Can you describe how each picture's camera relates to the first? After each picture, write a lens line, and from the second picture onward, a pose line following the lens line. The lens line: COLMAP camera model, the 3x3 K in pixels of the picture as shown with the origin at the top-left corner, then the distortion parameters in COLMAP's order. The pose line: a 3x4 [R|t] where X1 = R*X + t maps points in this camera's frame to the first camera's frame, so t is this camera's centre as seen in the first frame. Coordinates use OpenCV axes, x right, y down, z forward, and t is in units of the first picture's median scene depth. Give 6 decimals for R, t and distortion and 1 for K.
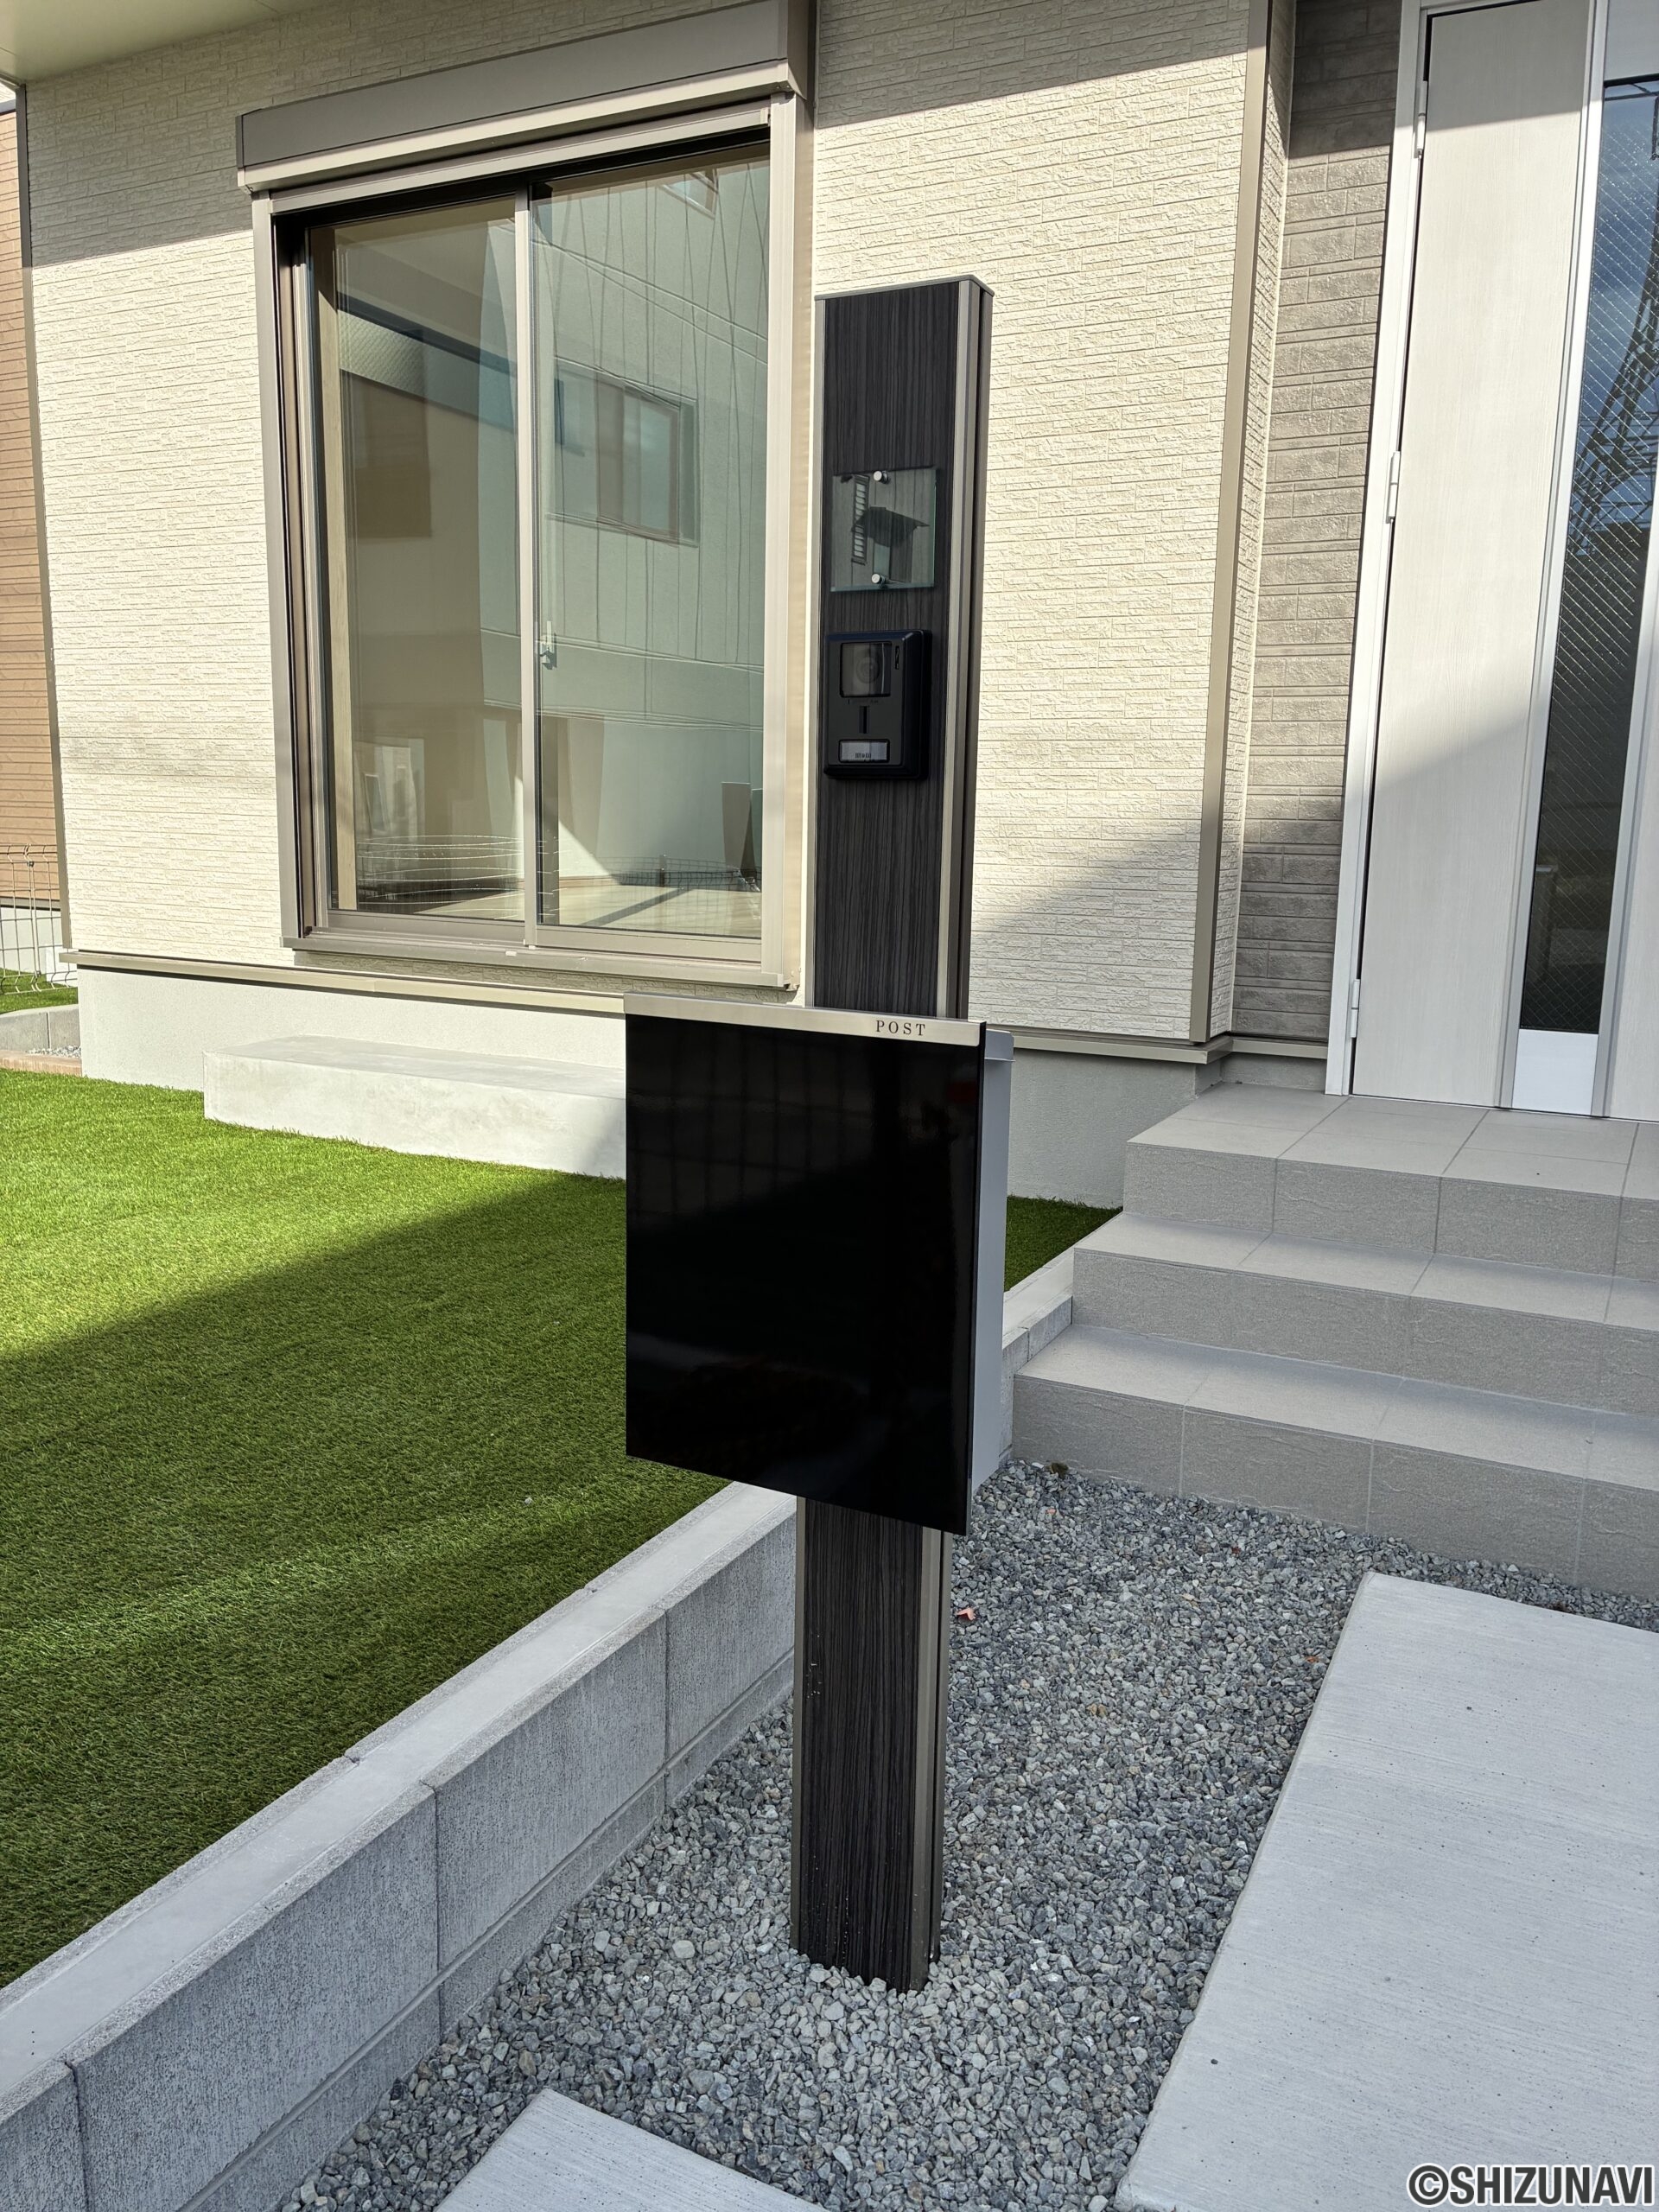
lens RADIAL K [[1663.5, 0, 837.9], [0, 1663.5, 1089.4], [0, 0, 1]] dist [0.016182, 0.000688]
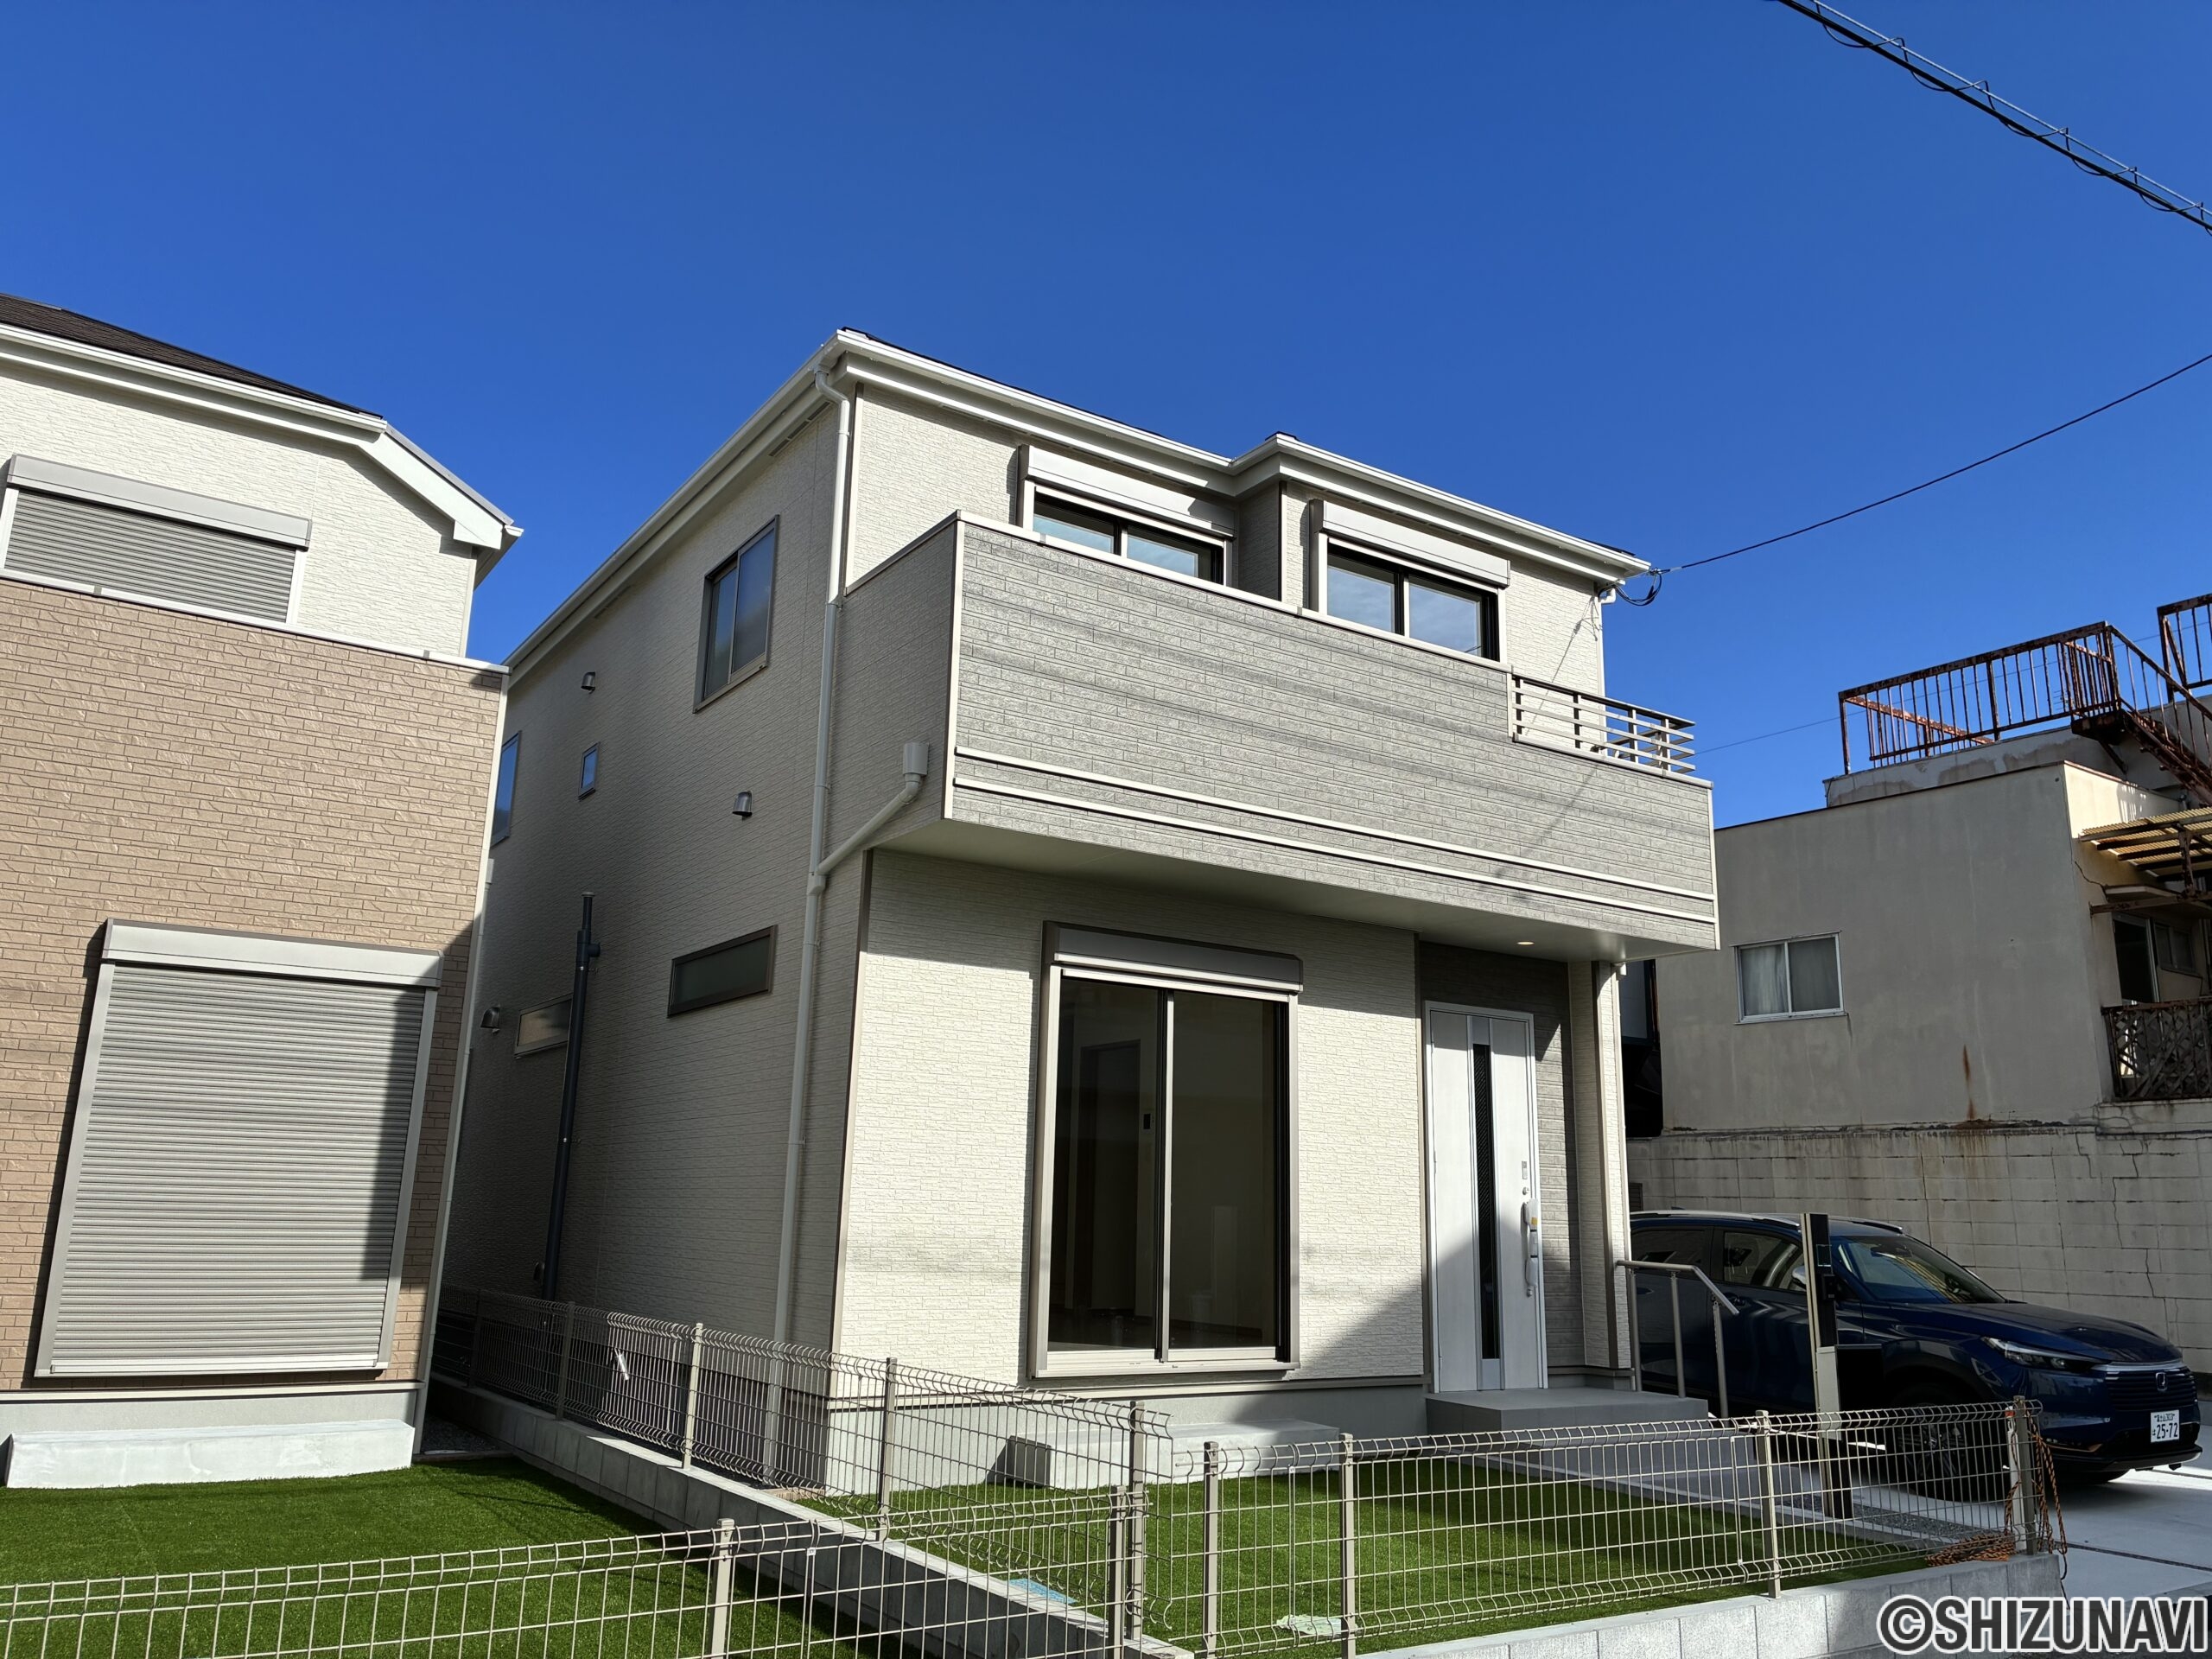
lens RADIAL K [[1655.8, 0, 1115.2], [0, 1655.8, 821.2], [0, 0, 1]] dist [0.082316, -0.106848]
pose [[0.494887, 0.193220, 0.847203, -2.440790], [0.132735, 0.946714, -0.293451, -0.149359], [-0.858760, 0.257678, 0.442870, 0.063140]]
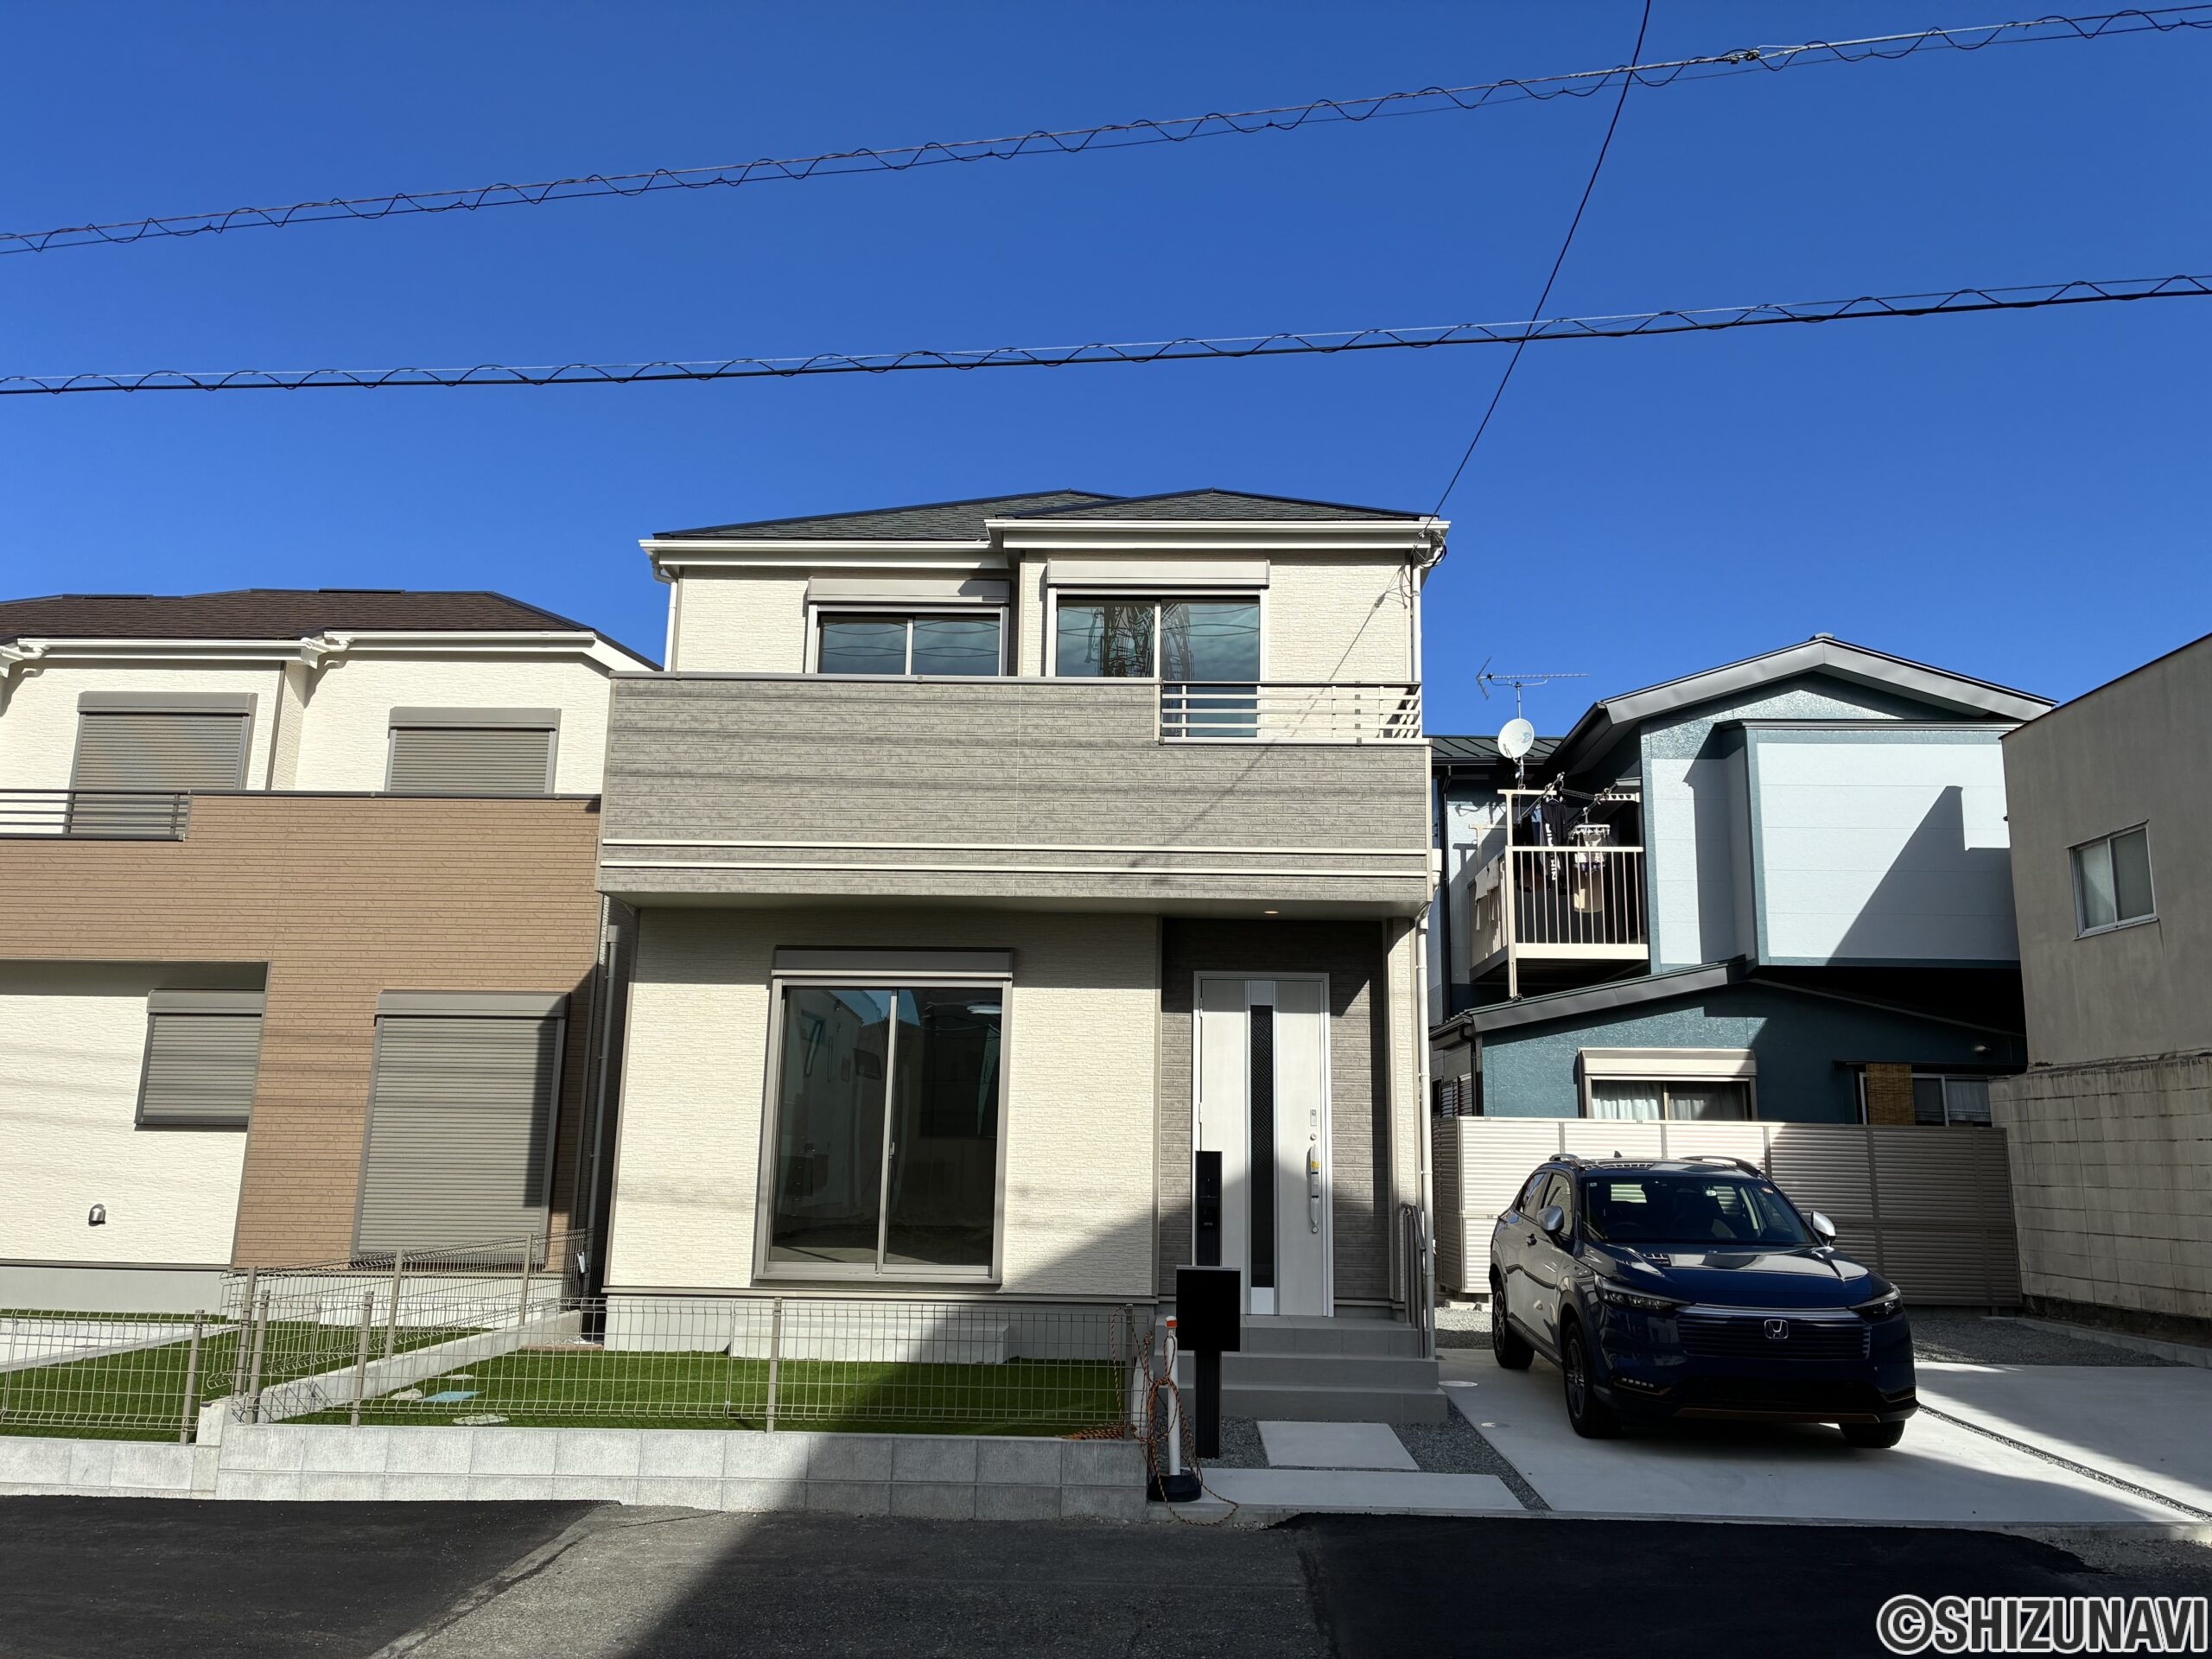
lens RADIAL K [[1662.1, 0, 1119.6], [0, 1662.1, 807.3], [0, 0, 1]] dist [0.074988, -0.093654]
pose [[0.908108, 0.081724, 0.410683, -1.180903], [0.071760, 0.935888, -0.344913, 0.187157], [-0.412541, 0.342689, 0.844023, -1.857036]]
